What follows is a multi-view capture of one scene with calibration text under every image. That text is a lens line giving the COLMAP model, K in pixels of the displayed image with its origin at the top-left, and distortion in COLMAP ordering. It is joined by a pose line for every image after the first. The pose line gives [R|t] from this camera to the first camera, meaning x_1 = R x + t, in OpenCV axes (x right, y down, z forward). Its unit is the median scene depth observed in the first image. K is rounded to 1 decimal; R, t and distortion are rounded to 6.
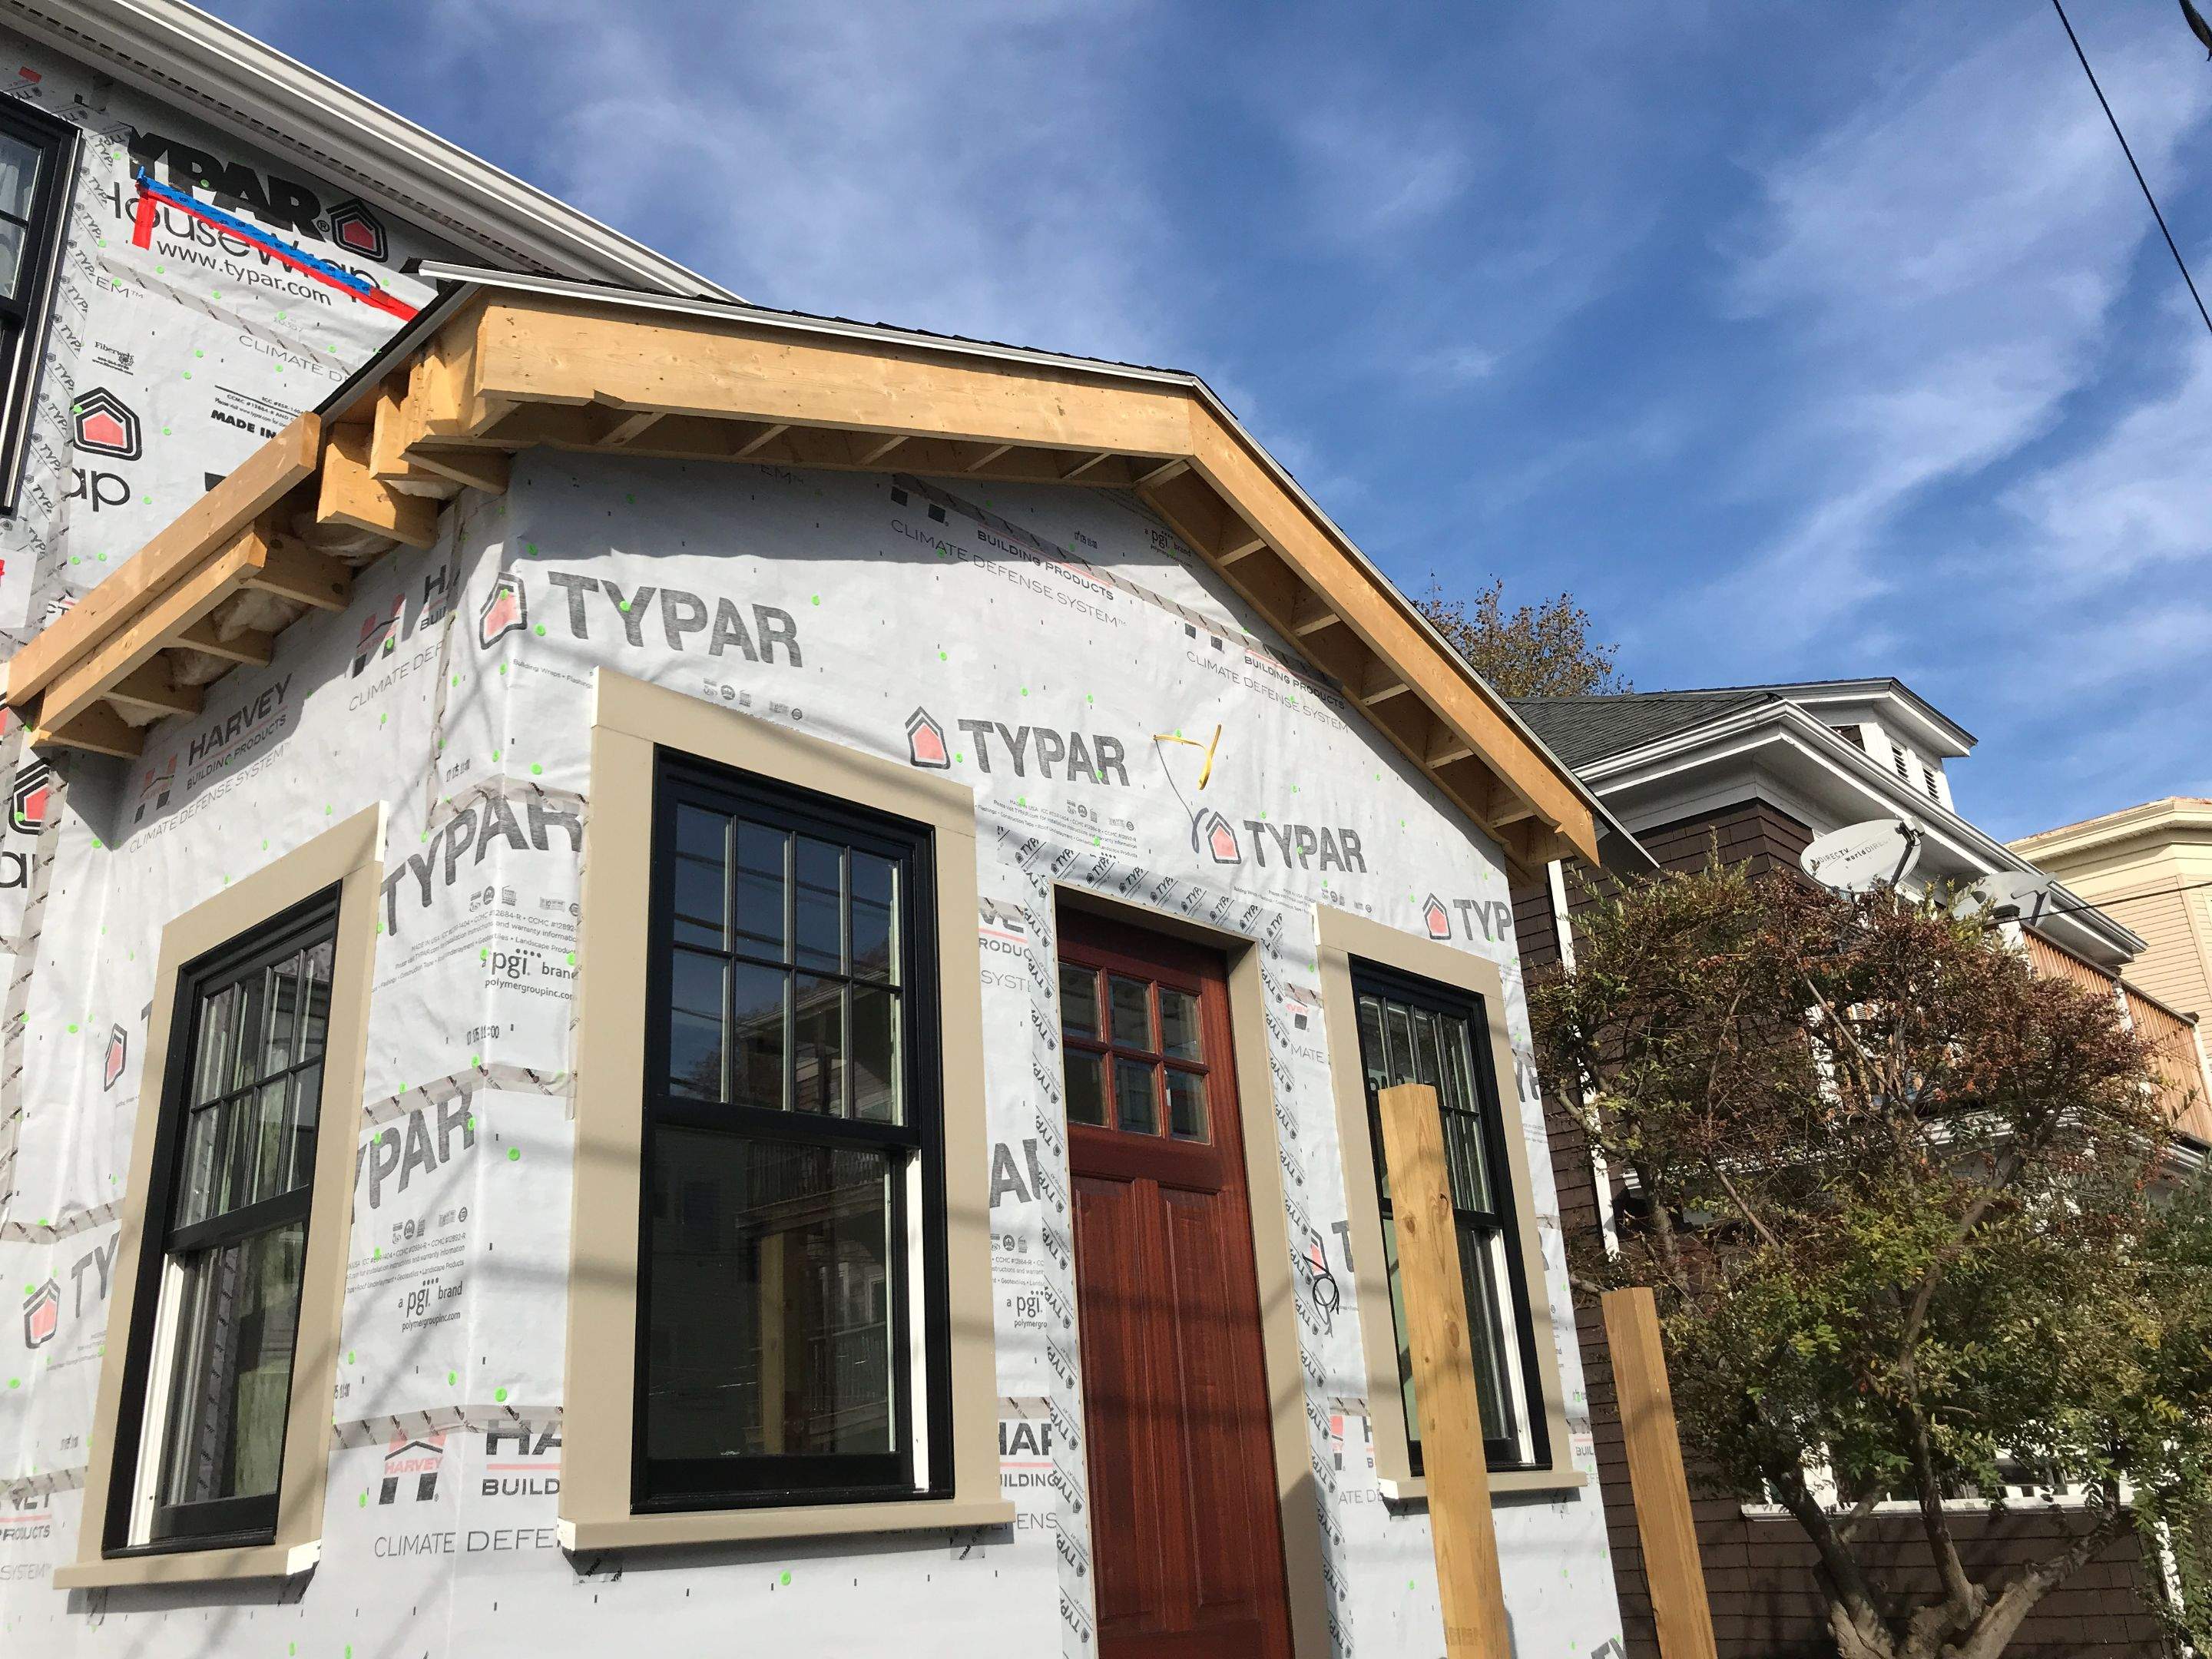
lens RADIAL K [[1792.7, 0, 1108.0], [0, 1792.7, 806.7], [0, 0, 1]] dist [0.031306, -0.035588]
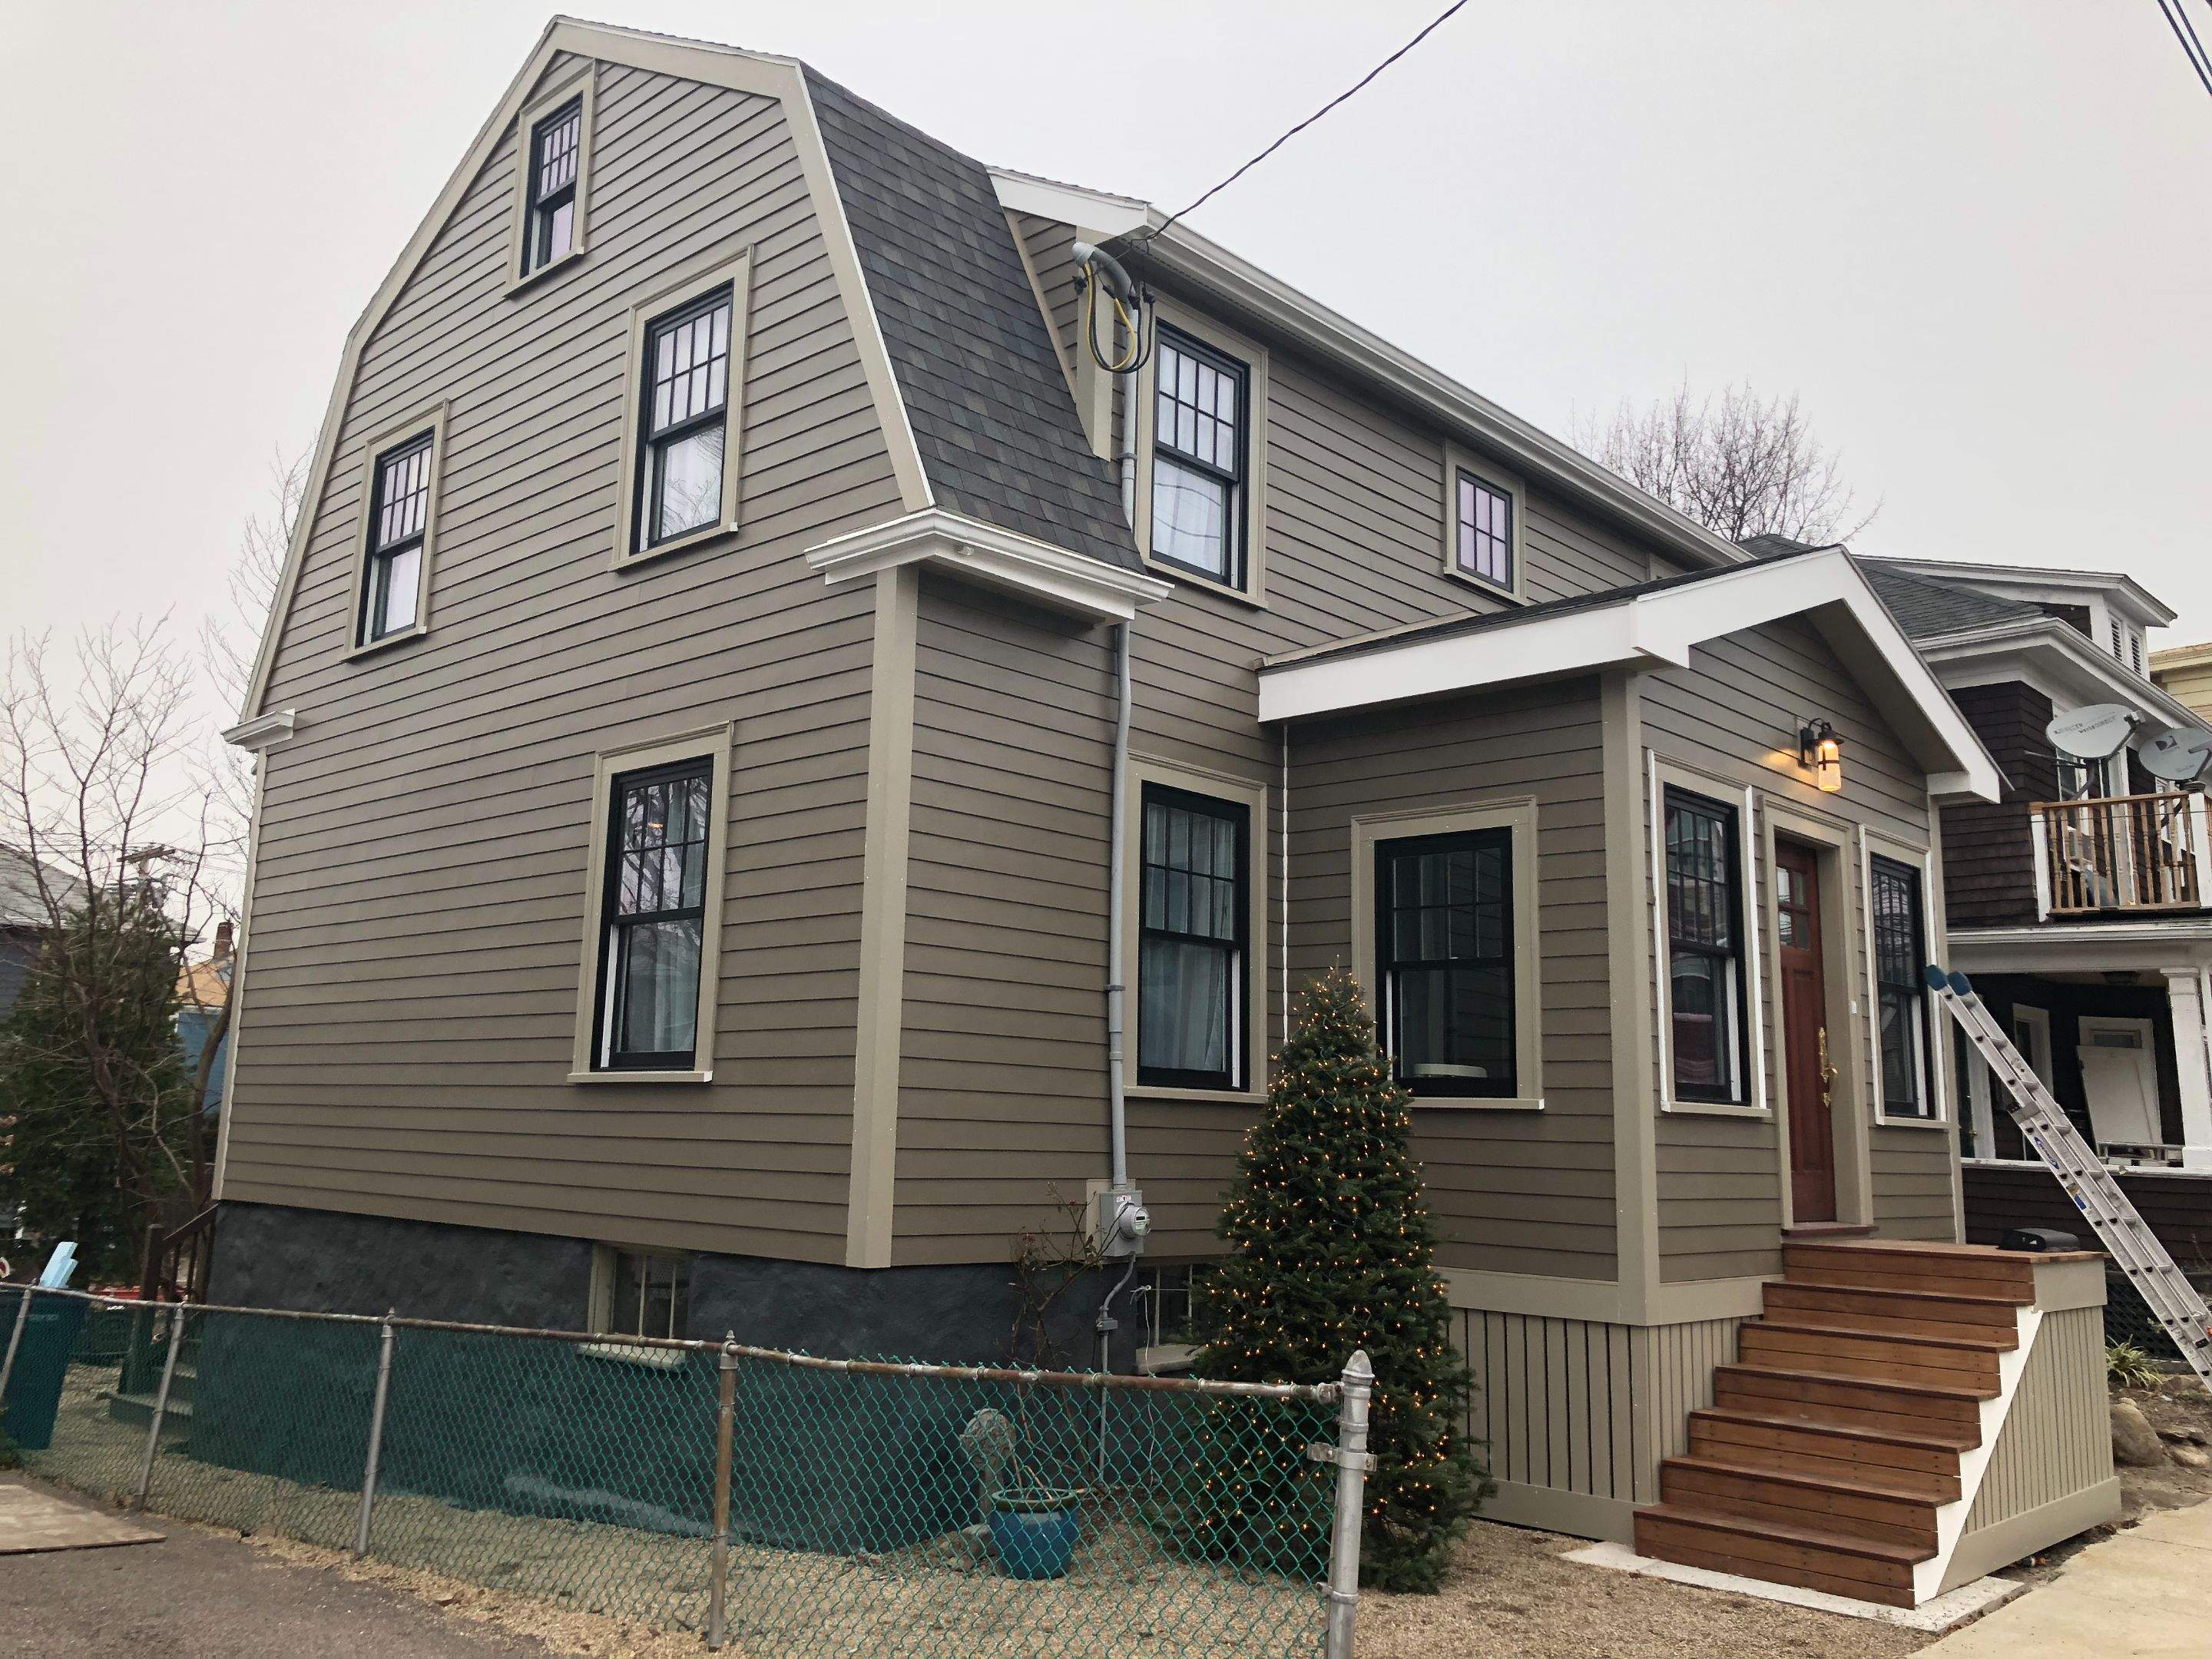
lens RADIAL K [[1778.5, 0, 1116.0], [0, 1778.5, 849.7], [0, 0, 1]] dist [0.046383, -0.041512]
pose [[0.995697, 0.085370, -0.036054, -0.674991], [-0.075508, 0.972922, 0.218451, -0.317041], [0.053727, -0.214788, 0.975182, -1.025549]]
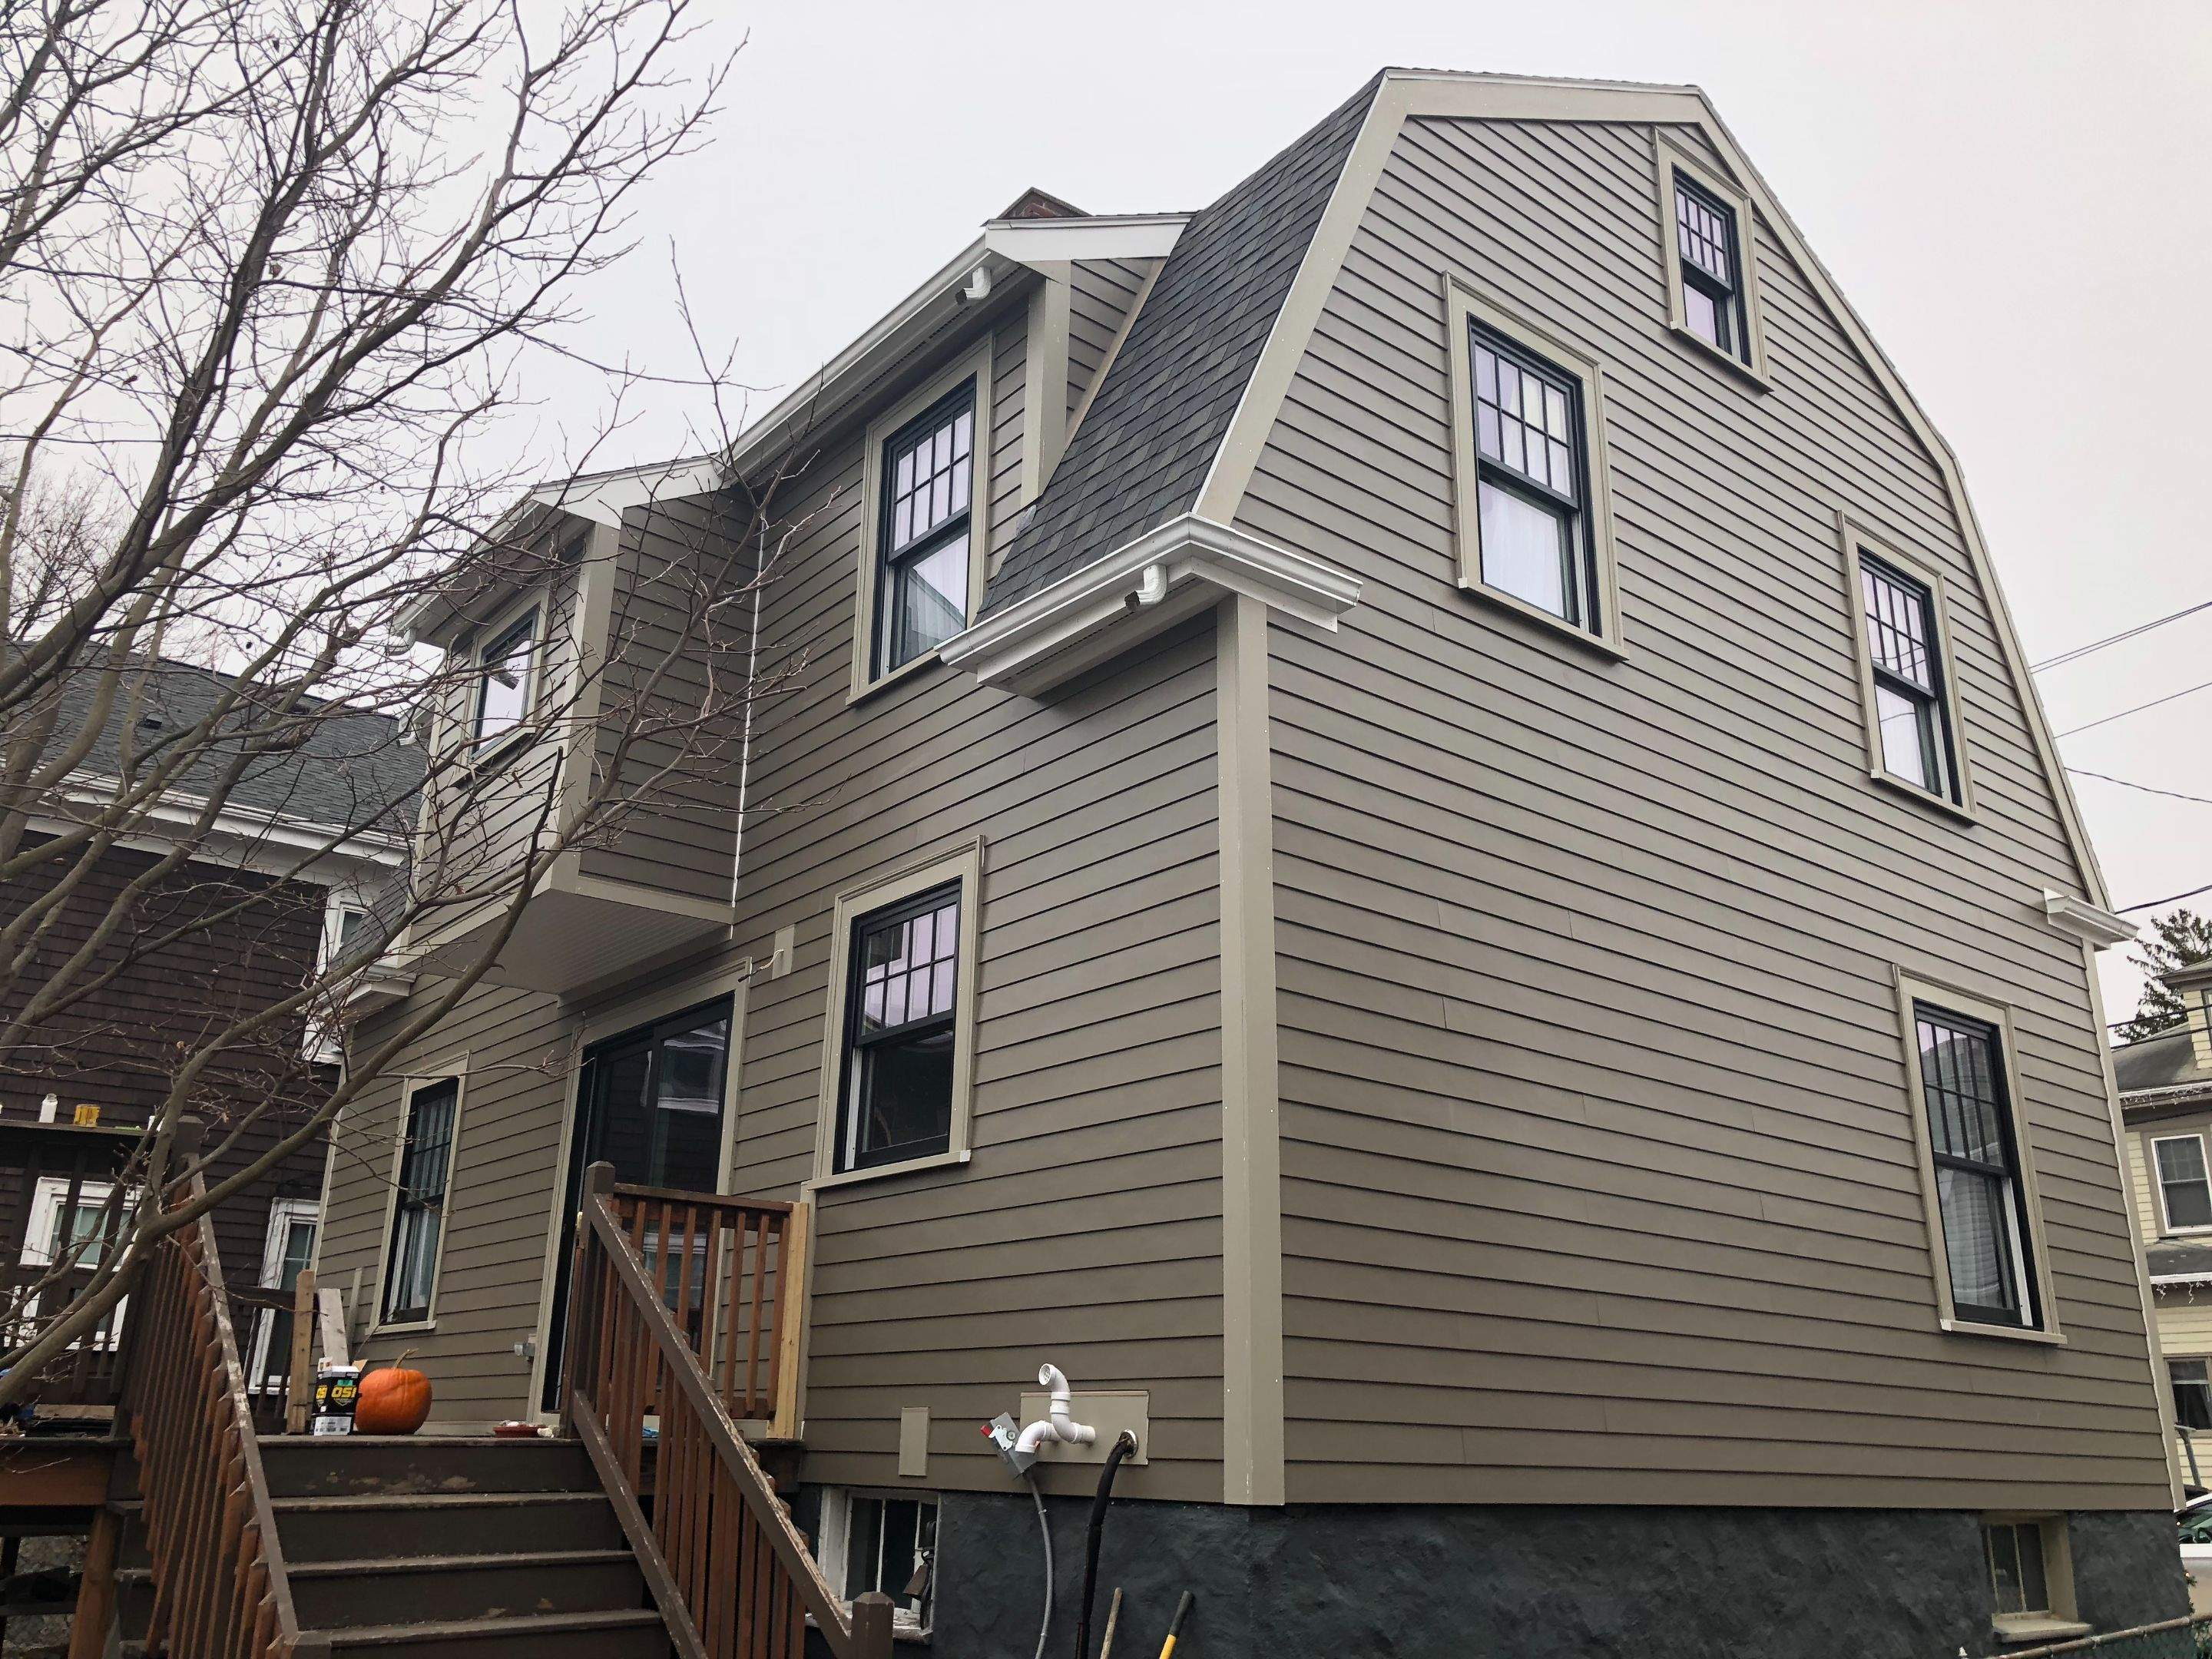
lens RADIAL K [[1825.2, 0, 1118.7], [0, 1825.2, 812.7], [0, 0, 1]] dist [0.015602, -0.008059]
pose [[0.157439, 0.384978, 0.909398, -3.167260], [-0.396195, 0.868145, -0.298923, 0.771736], [-0.904568, -0.313236, 0.289206, 1.072009]]
